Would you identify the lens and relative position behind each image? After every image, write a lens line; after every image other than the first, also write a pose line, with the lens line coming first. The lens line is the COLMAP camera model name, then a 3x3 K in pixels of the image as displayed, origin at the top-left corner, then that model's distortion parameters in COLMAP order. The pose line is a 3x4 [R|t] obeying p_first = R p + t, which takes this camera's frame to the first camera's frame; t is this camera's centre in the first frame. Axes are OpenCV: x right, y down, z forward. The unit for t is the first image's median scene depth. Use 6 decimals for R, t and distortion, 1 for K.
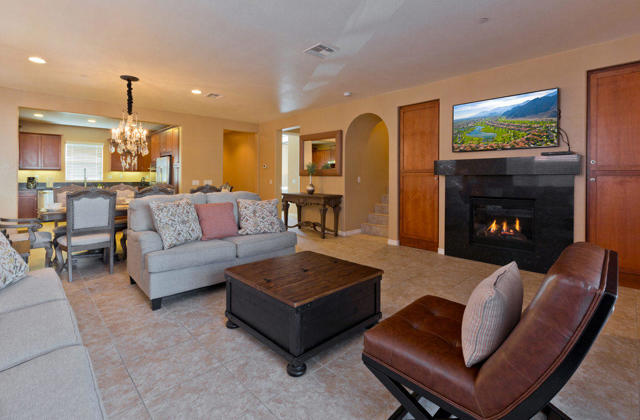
lens RADIAL K [[299.0, 0, 312.5], [0, 299.0, 172.9], [0, 0, 1]] dist [0.000429, 0.000314]
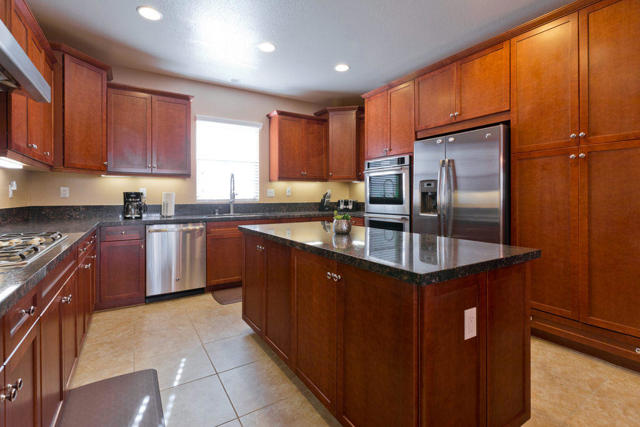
lens RADIAL K [[292.9, 0, 320.7], [0, 292.9, 186.6], [0, 0, 1]] dist [0.000594, 0.000431]
pose [[0.983106, -0.007342, -0.182890, -0.572622], [0.004251, 0.999842, -0.017288, 0.013807], [0.182987, 0.016219, 0.982981, 0.610342]]
